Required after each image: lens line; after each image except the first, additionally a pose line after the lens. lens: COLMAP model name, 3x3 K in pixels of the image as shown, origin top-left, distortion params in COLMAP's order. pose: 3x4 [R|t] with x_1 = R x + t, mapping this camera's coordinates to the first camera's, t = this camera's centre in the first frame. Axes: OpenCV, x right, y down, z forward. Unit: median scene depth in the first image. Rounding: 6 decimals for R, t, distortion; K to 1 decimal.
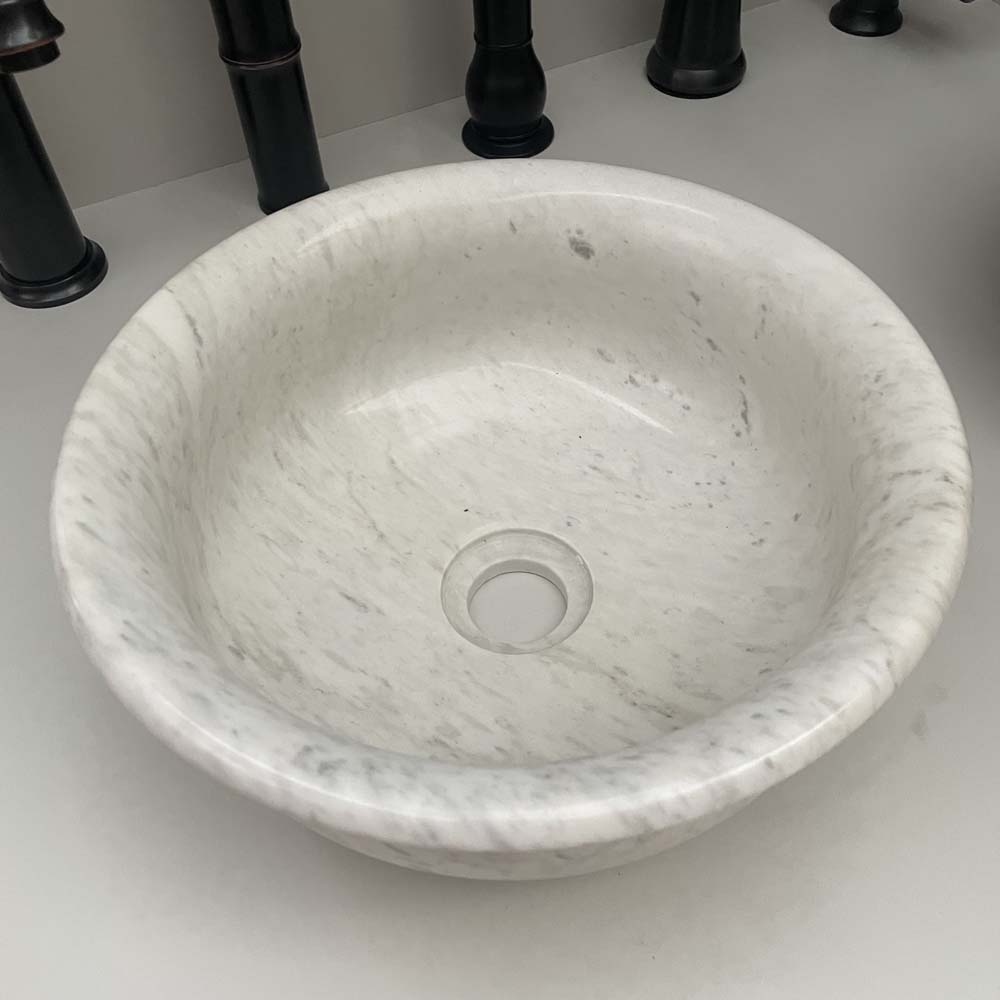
lens RADIAL K [[1023.3, 0, 515.5], [0, 1023.3, 512.0], [0, 0, 1]] dist [0.131186, -0.277914]
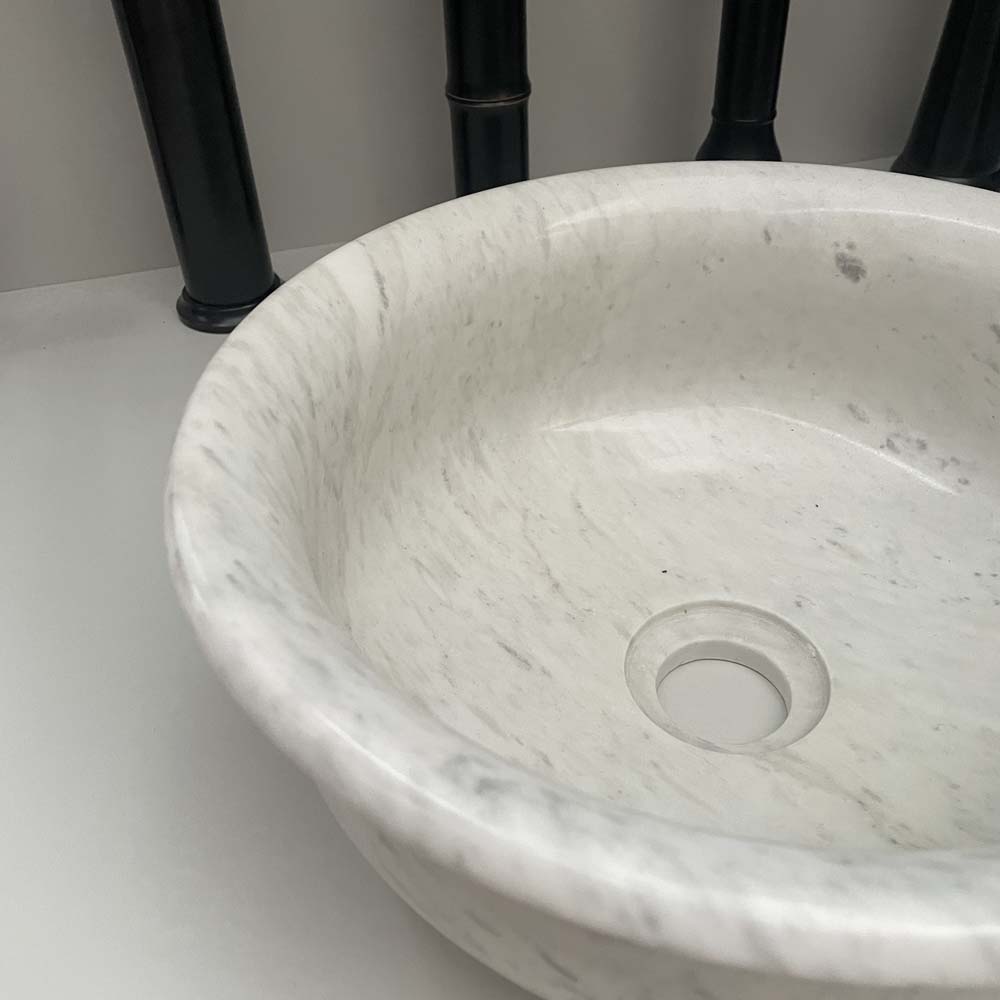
lens RADIAL K [[1023.3, 0, 515.5], [0, 1023.3, 512.0], [0, 0, 1]] dist [0.131186, -0.277914]
pose [[0.983233, 0.119855, -0.137429, -0.061205], [-0.143804, 0.973058, -0.180216, 0.119886], [0.112127, 0.196957, 0.973979, 0.214079]]
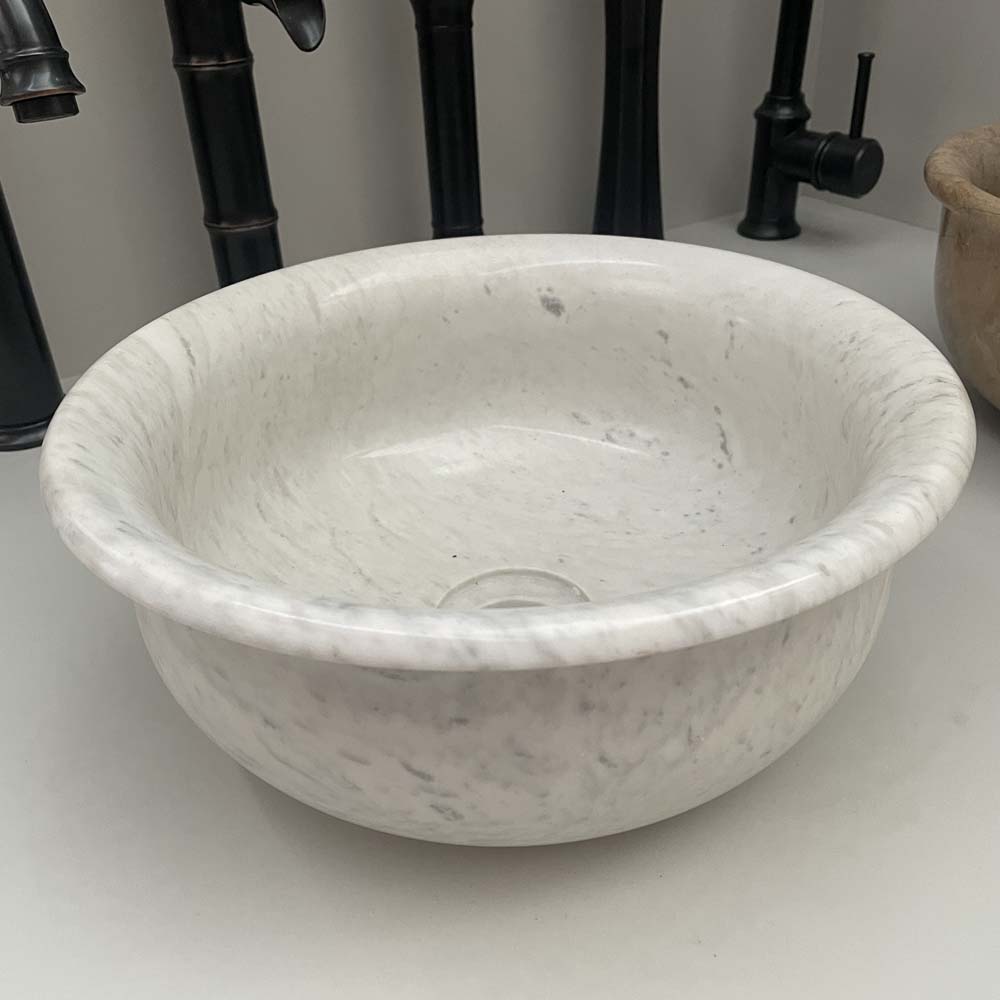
lens RADIAL K [[1026.3, 0, 504.1], [0, 1026.3, 491.6], [0, 0, 1]] dist [0.130903, -0.278579]
pose [[0.997220, -0.046729, 0.058041, -0.058063], [0.063742, 0.938382, -0.339671, 0.290268], [-0.038592, 0.342427, 0.938752, 0.065312]]
